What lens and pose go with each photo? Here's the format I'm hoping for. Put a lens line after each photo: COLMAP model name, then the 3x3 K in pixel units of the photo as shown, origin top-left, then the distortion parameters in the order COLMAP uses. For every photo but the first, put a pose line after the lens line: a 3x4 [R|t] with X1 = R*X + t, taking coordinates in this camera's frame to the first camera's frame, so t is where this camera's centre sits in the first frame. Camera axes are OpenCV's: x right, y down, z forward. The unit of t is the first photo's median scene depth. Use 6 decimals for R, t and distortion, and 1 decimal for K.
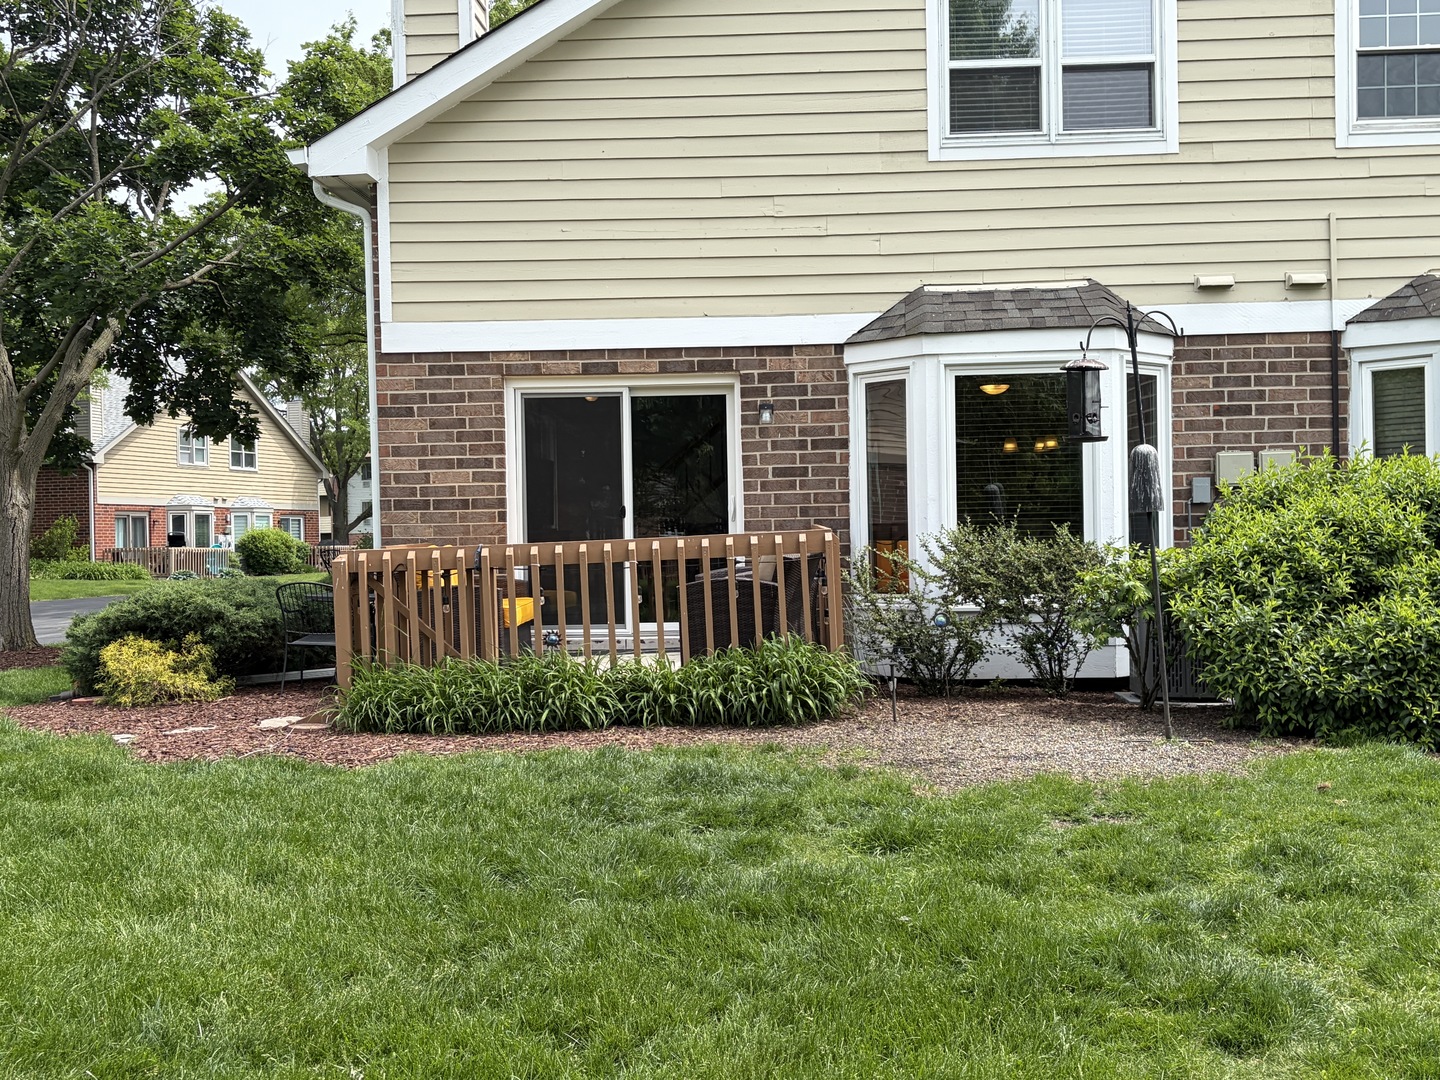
lens RADIAL K [[1501.9, 0, 724.1], [0, 1501.9, 543.3], [0, 0, 1]] dist [0.111138, 0.000000]
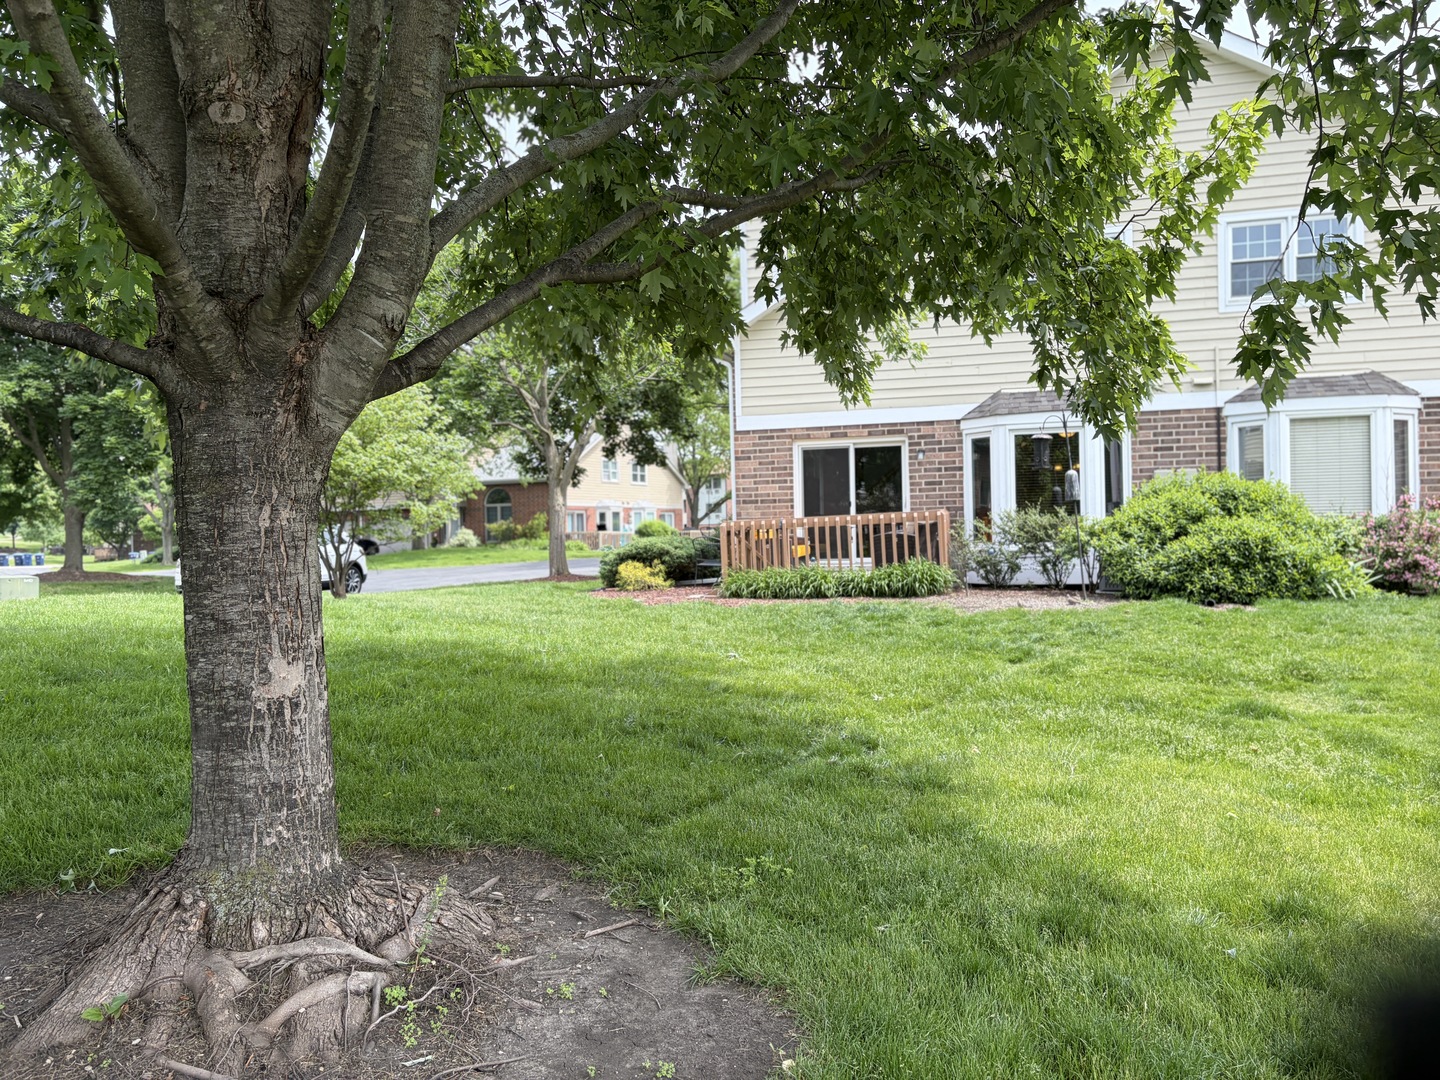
lens RADIAL K [[1085.0, 0, 718.2], [0, 1085.0, 544.7], [0, 0, 1]] dist [0.041455, -0.001046]
pose [[0.975889, -0.001744, -0.218261, 0.082467], [0.004211, 0.999932, 0.010839, 0.018519], [0.218227, -0.011497, 0.975830, -0.501926]]
